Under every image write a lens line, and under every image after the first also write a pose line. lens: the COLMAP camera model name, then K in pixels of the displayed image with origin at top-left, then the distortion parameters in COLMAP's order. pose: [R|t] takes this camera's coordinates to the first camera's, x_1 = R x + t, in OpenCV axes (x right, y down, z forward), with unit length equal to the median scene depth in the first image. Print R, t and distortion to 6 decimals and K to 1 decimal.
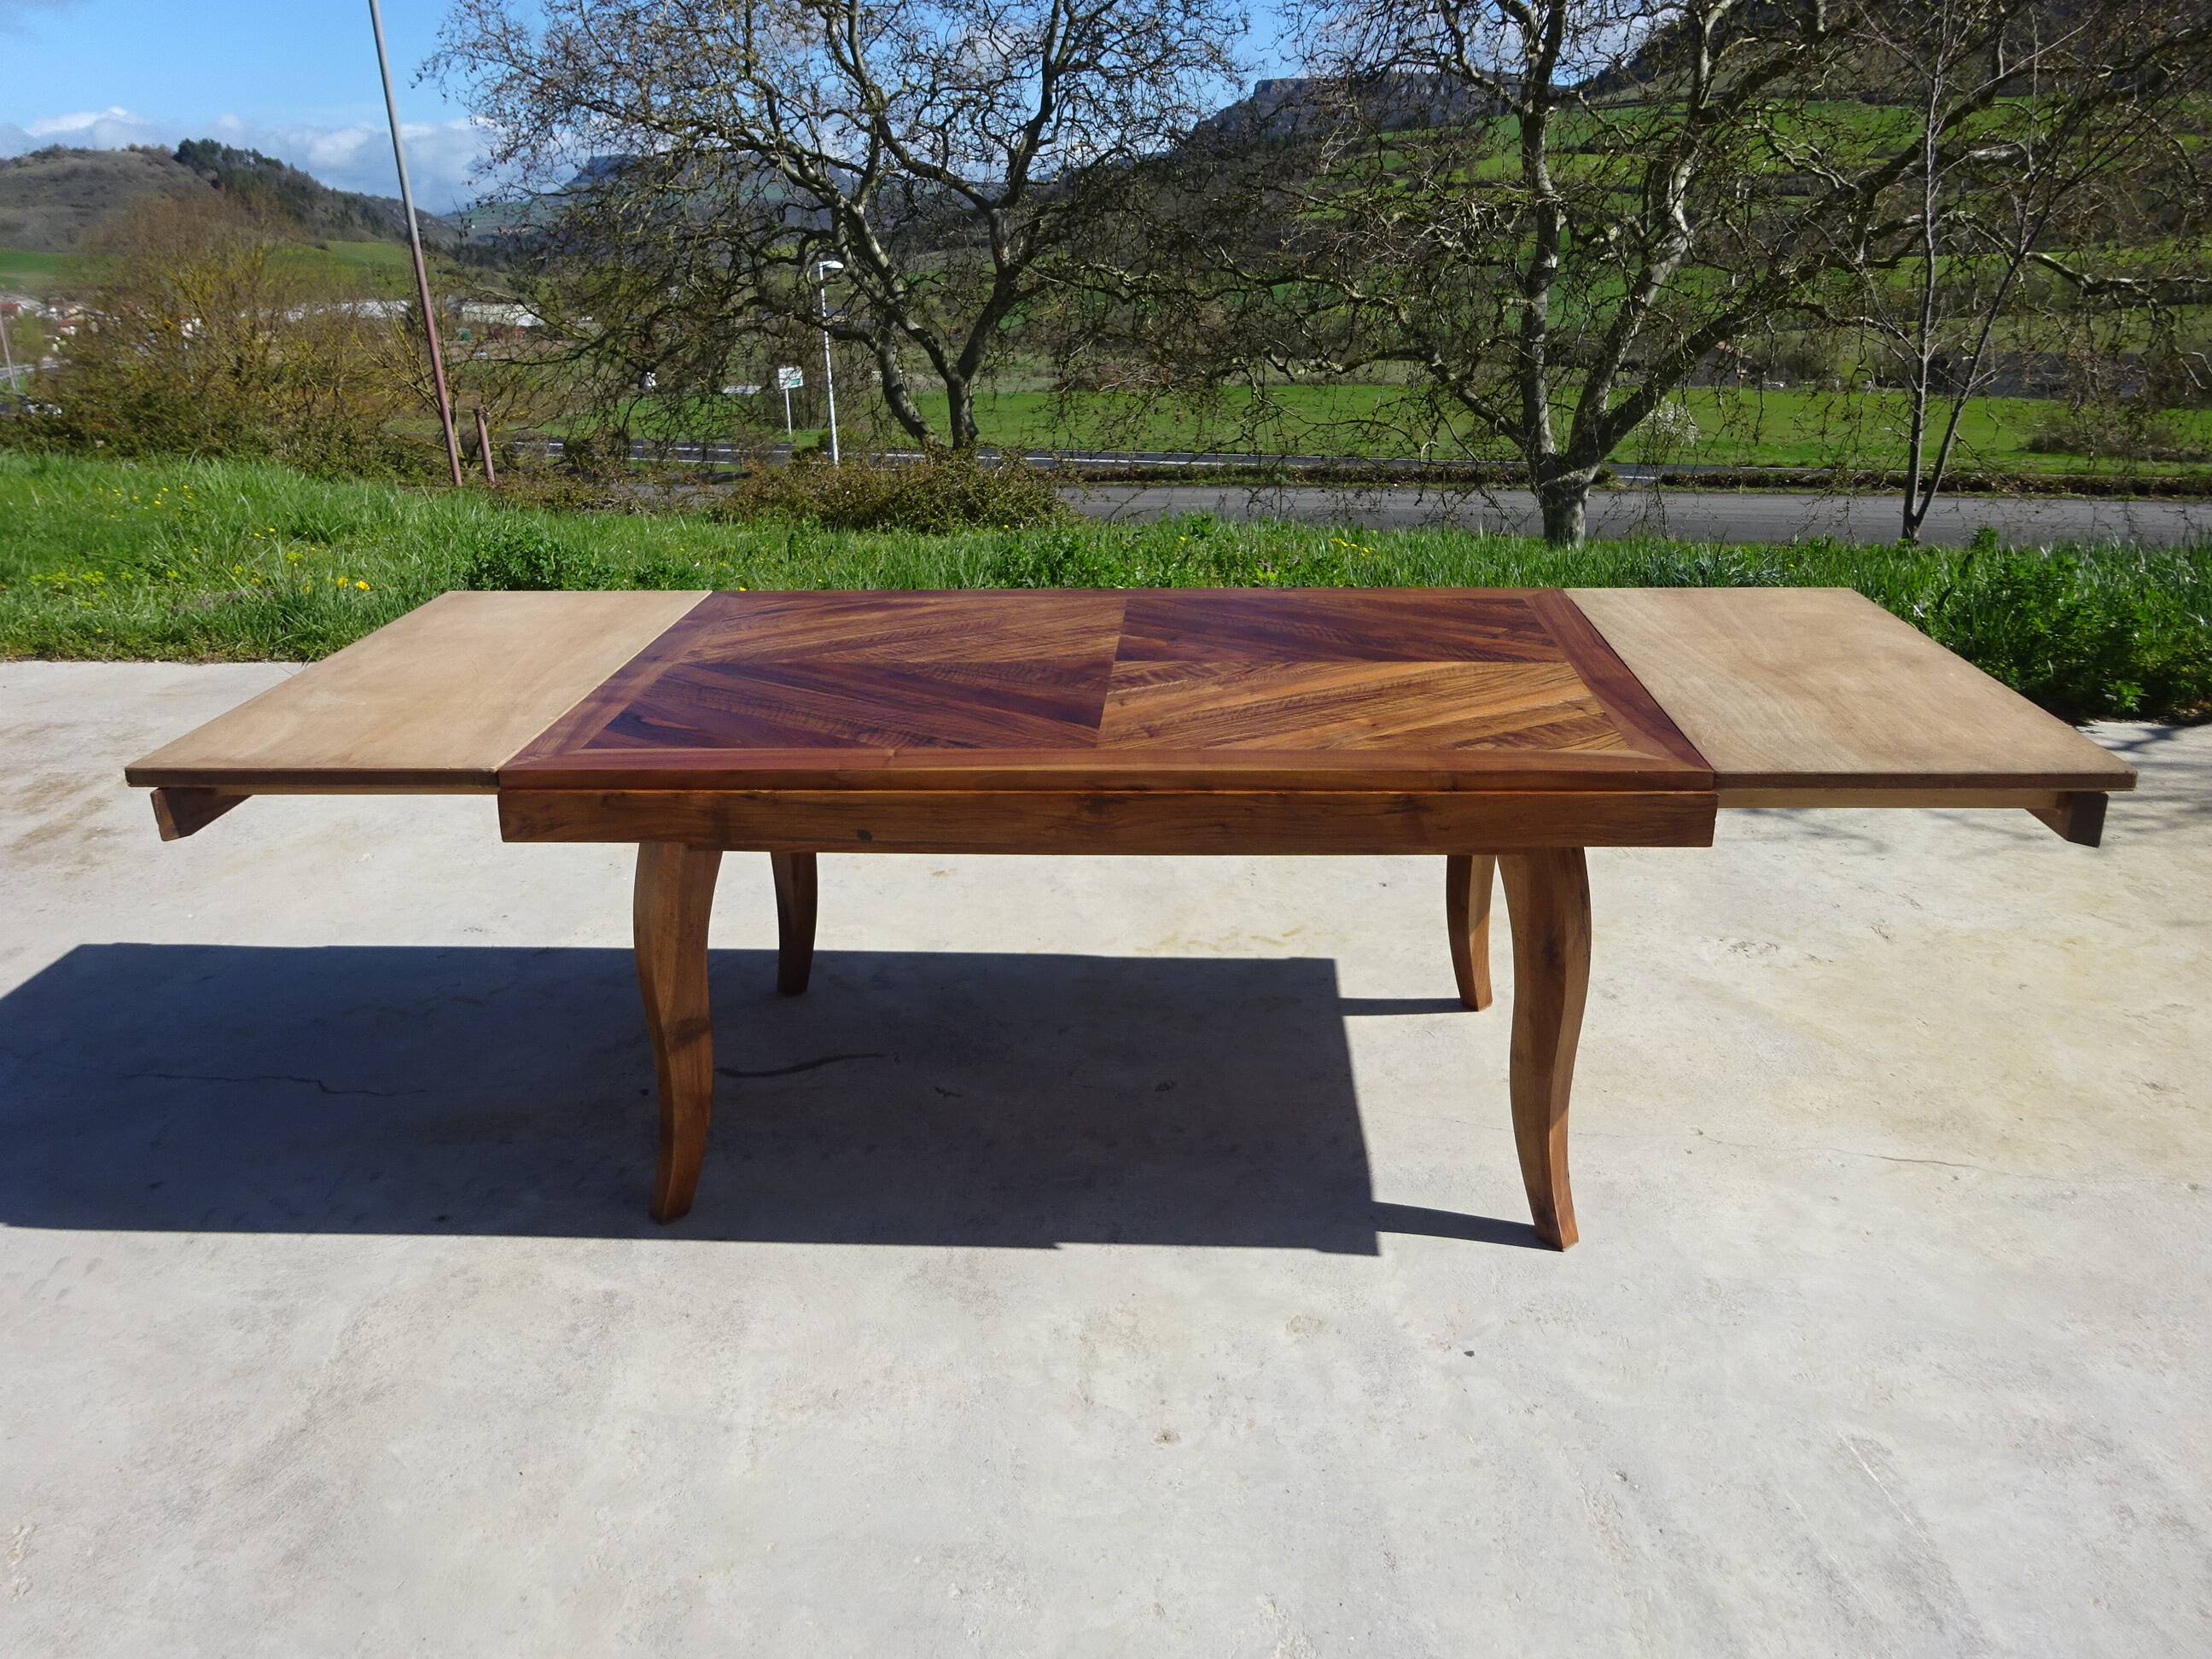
lens RADIAL K [[1615.8, 0, 1106.0], [0, 1615.8, 829.5], [0, 0, 1]] dist [0.000893, -0.015725]
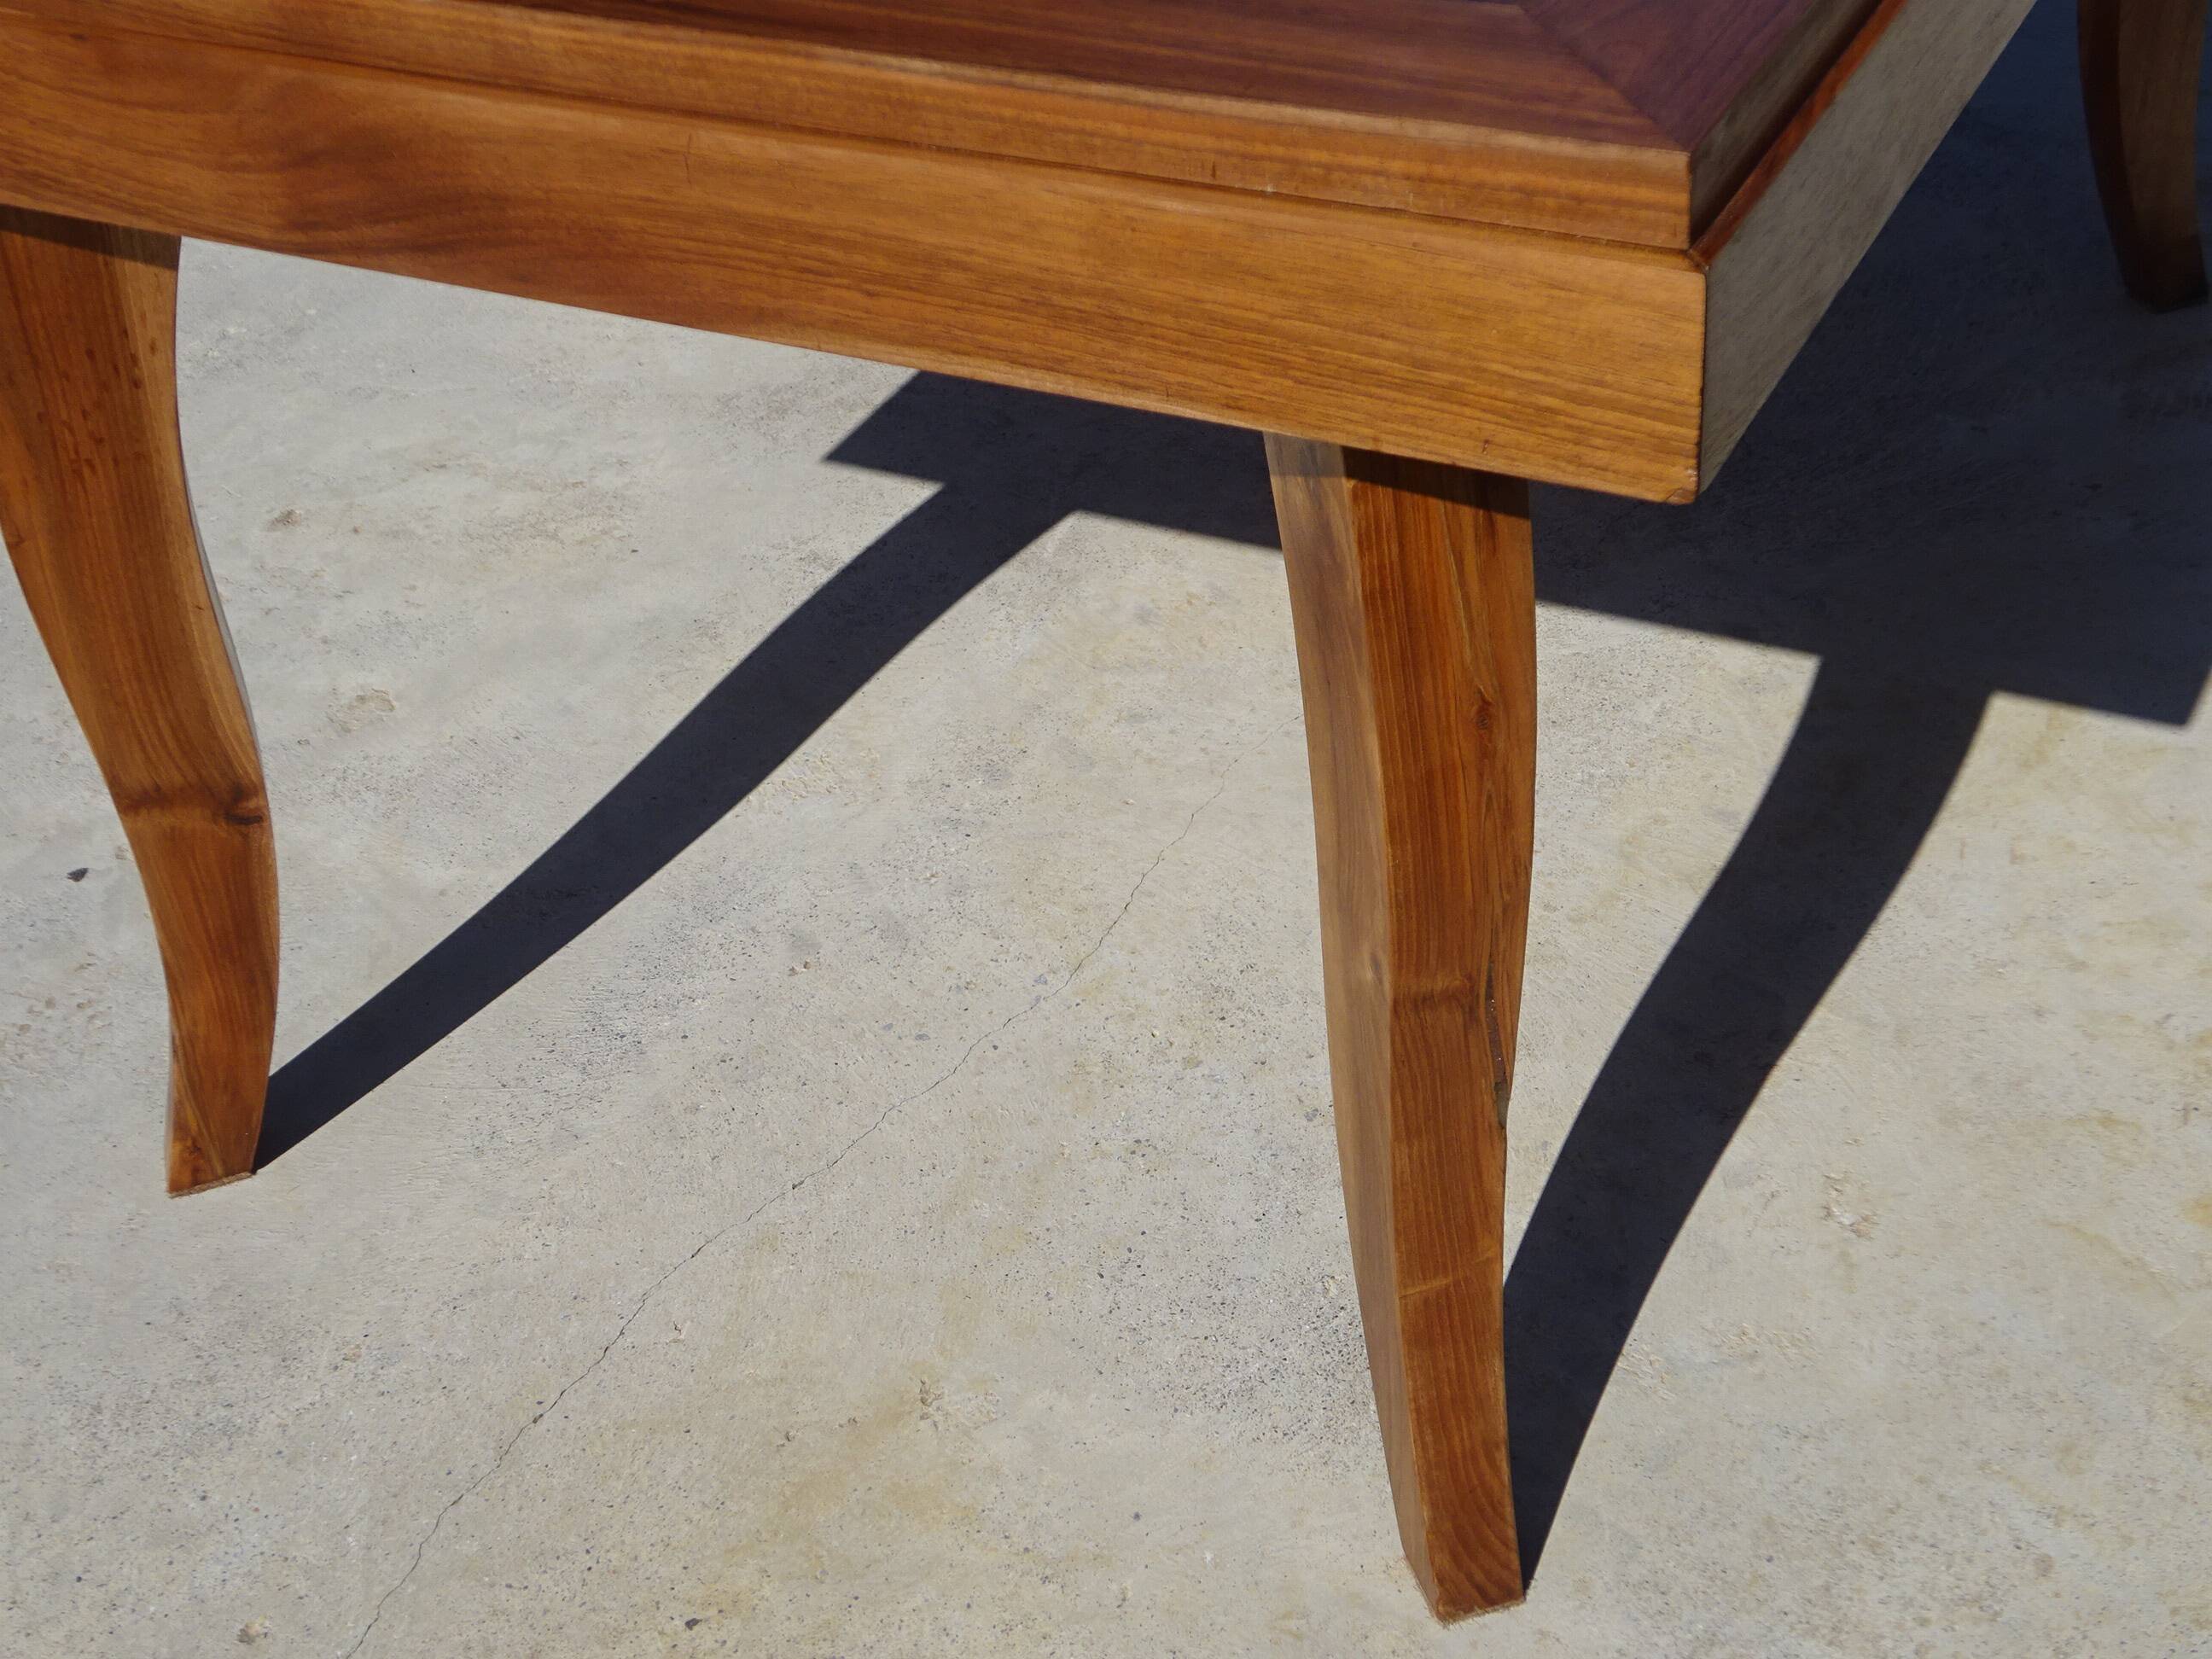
lens RADIAL K [[3046.9, 0, 1134.0], [0, 3046.9, 817.2], [0, 0, 1]] dist [0.040042, 0.065941]
pose [[-0.401872, 0.587072, -0.702742, 0.706812], [-0.246803, 0.669597, 0.700520, -0.384437], [0.881809, 0.454958, -0.124201, 1.347984]]
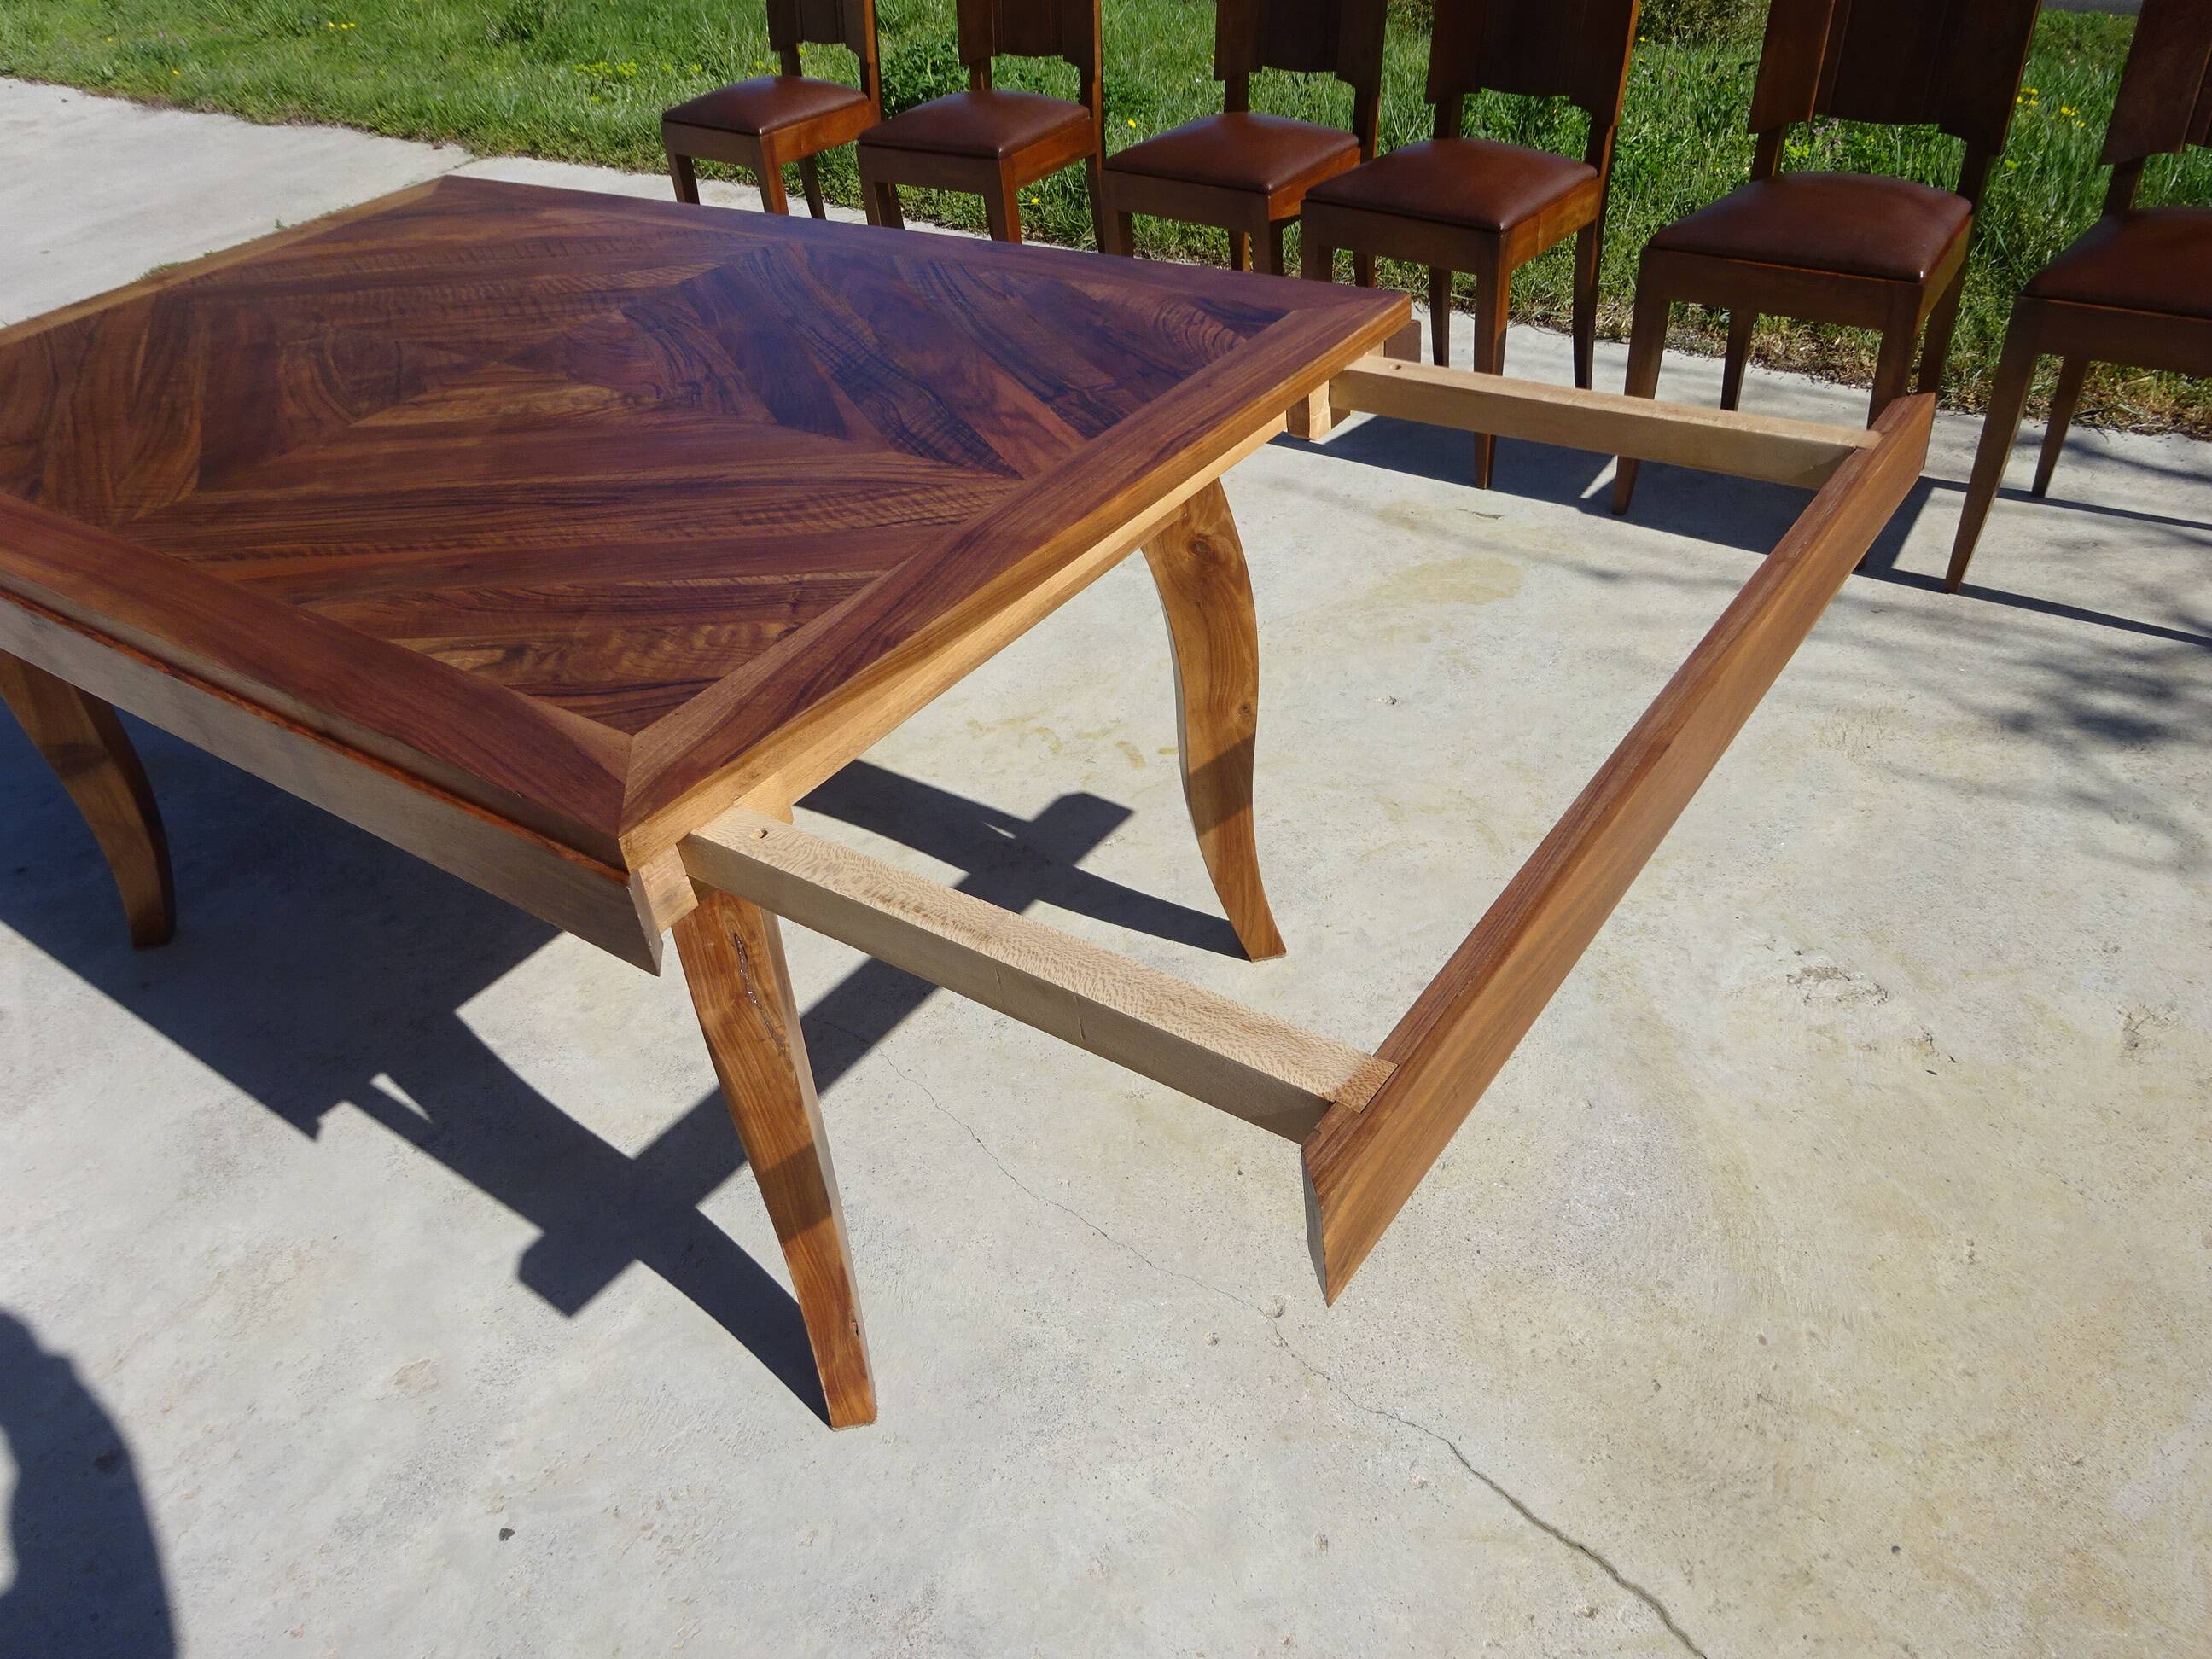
lens RADIAL K [[1615.8, 0, 1106.0], [0, 1615.8, 829.5], [0, 0, 1]] dist [0.000893, -0.015725]
pose [[0.841642, 0.264817, -0.470650, 0.655361], [-0.117821, 0.940564, 0.318526, -0.185933], [0.527027, -0.212632, 0.822818, 0.630751]]
